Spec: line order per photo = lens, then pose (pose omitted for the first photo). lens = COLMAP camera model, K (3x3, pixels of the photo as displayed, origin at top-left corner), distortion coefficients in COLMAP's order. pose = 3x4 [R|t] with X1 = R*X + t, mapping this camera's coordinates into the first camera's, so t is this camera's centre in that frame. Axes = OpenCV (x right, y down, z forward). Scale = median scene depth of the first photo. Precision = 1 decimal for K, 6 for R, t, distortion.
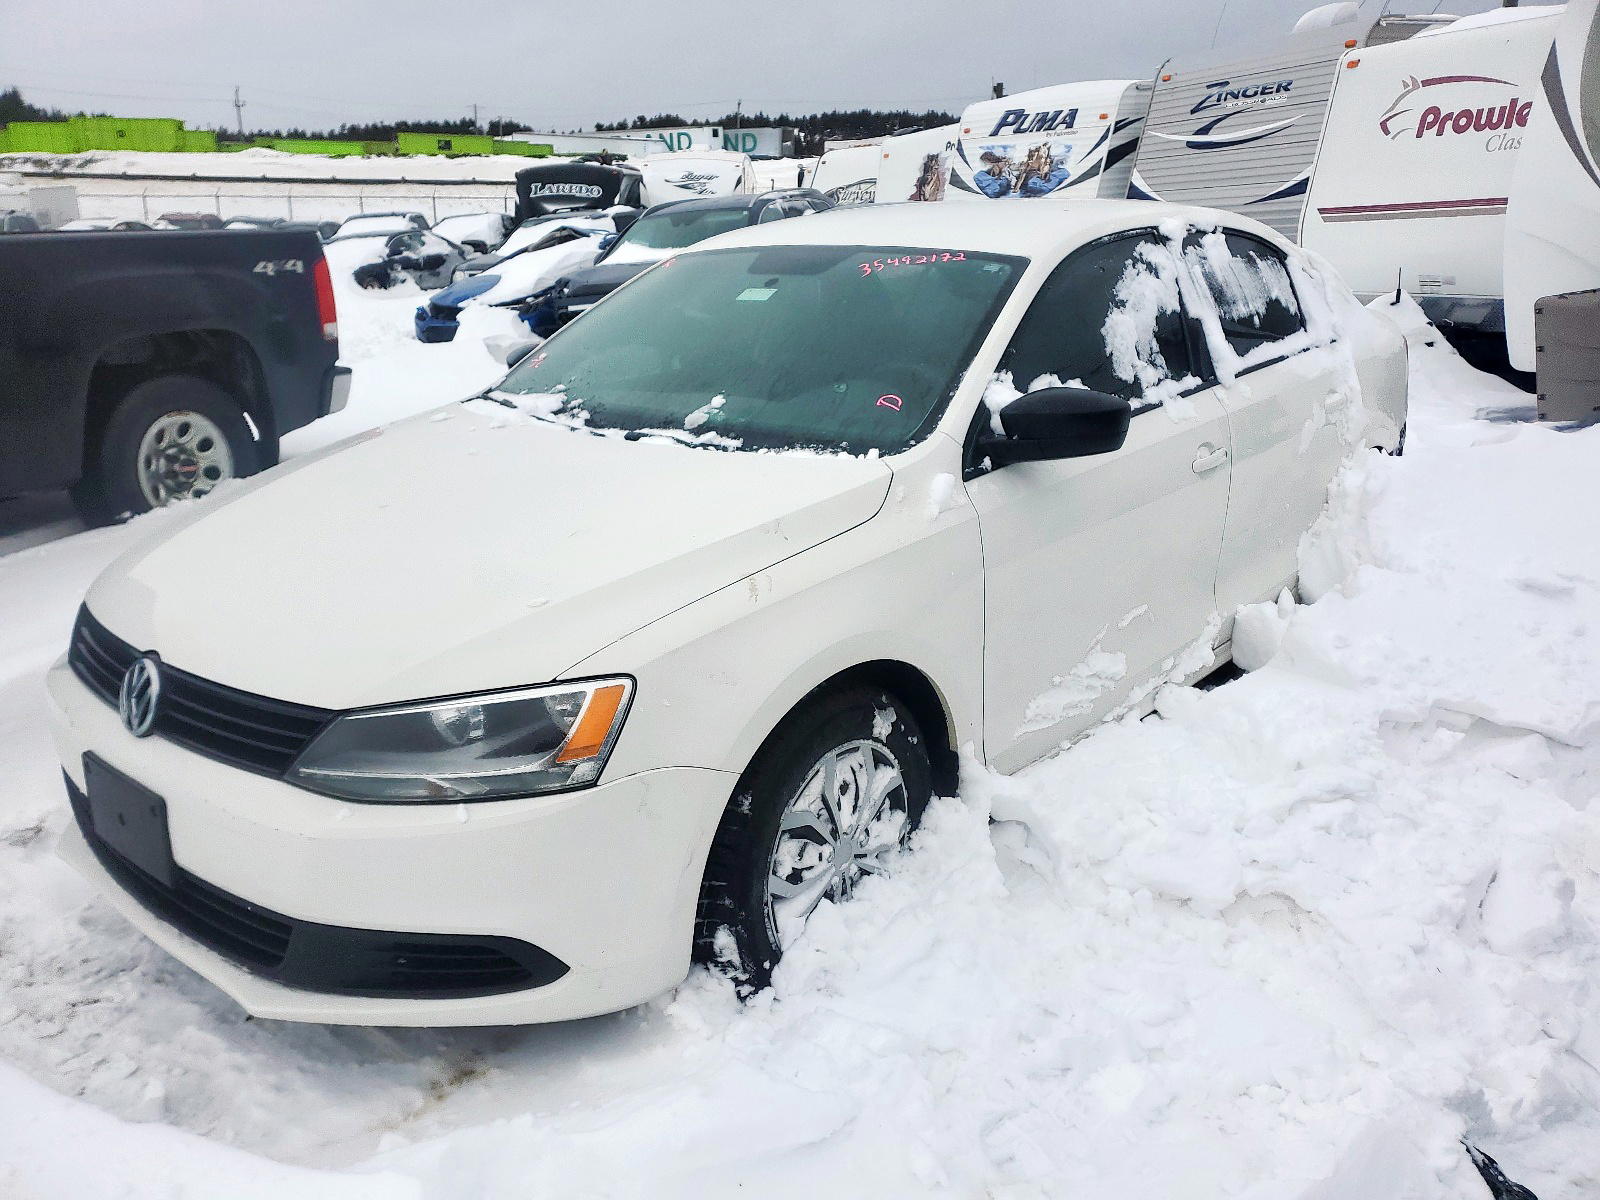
lens RADIAL K [[1204.9, 0, 800.0], [0, 1204.9, 599.6], [0, 0, 1]] dist [0.027809, 0.001899]
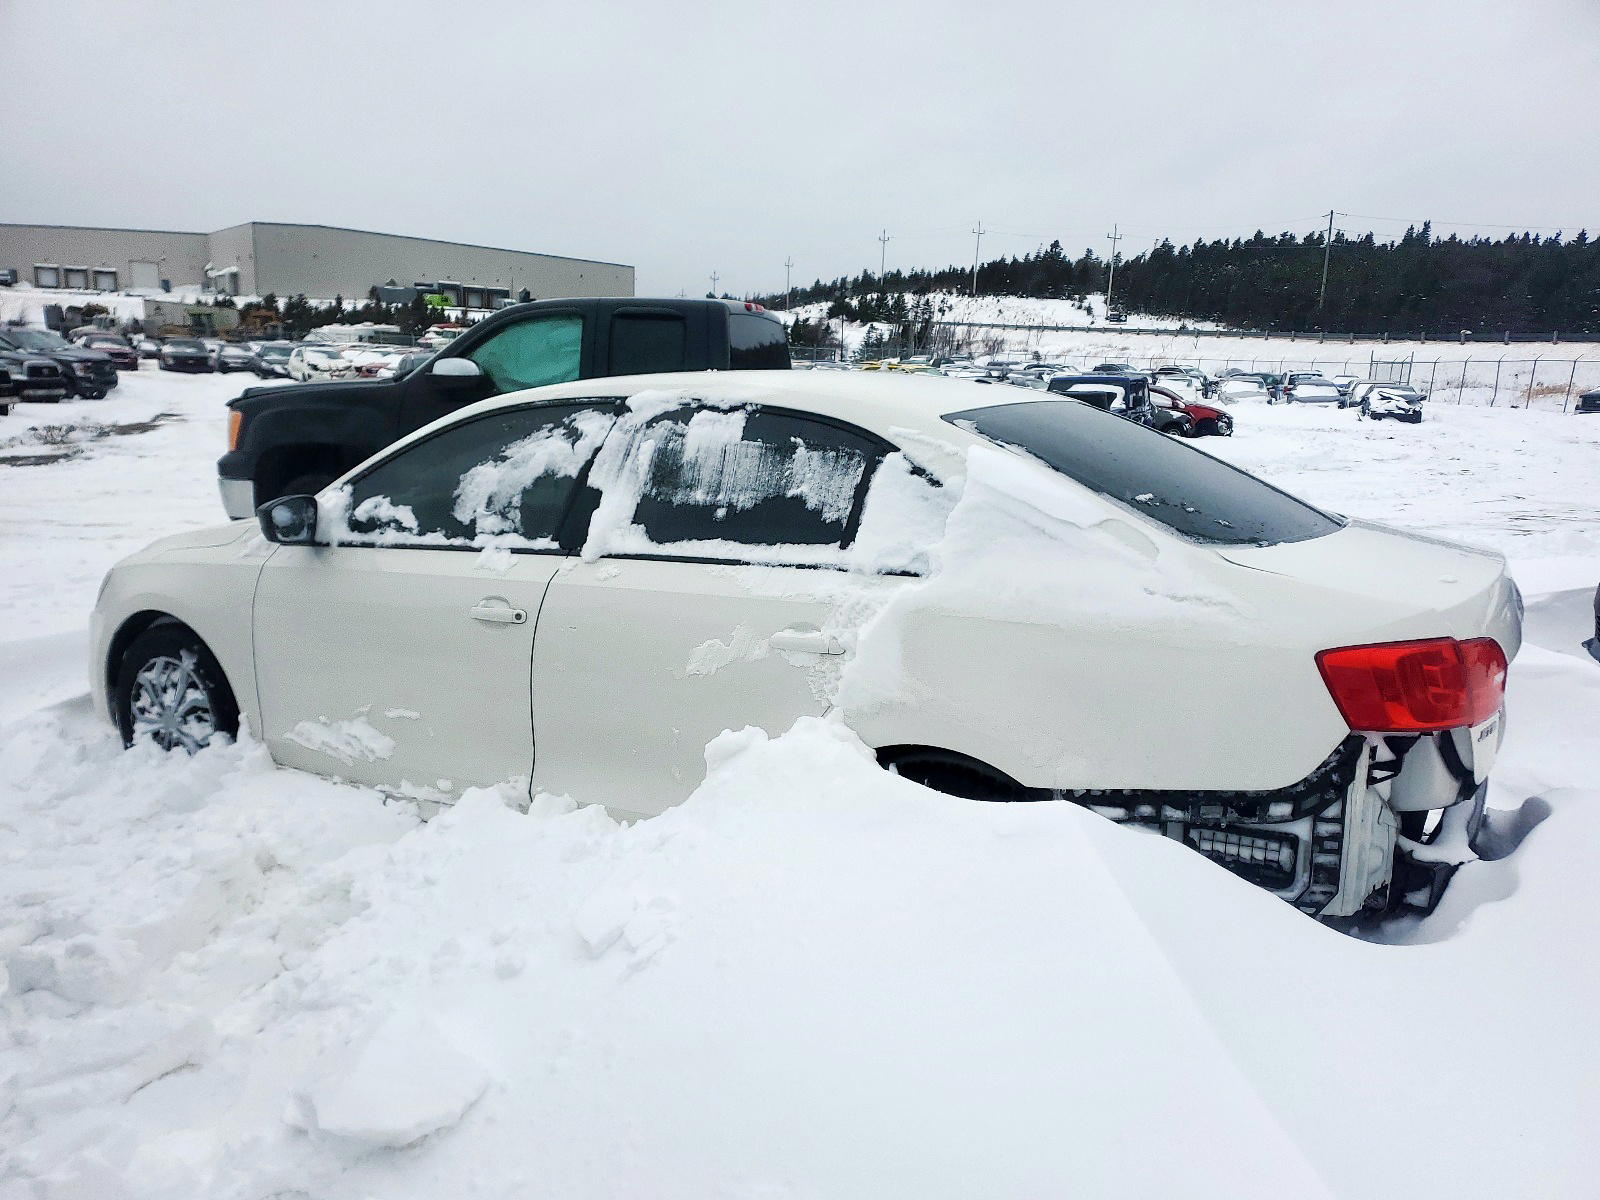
lens RADIAL K [[1204.9, 0, 800.3], [0, 1204.9, 601.2], [0, 0, 1]] dist [0.027809, 0.001899]
pose [[0.237835, 0.197657, -0.950982, 1.364410], [-0.316701, 0.941350, 0.116450, -0.324767], [0.918224, 0.273481, 0.286484, 0.931496]]
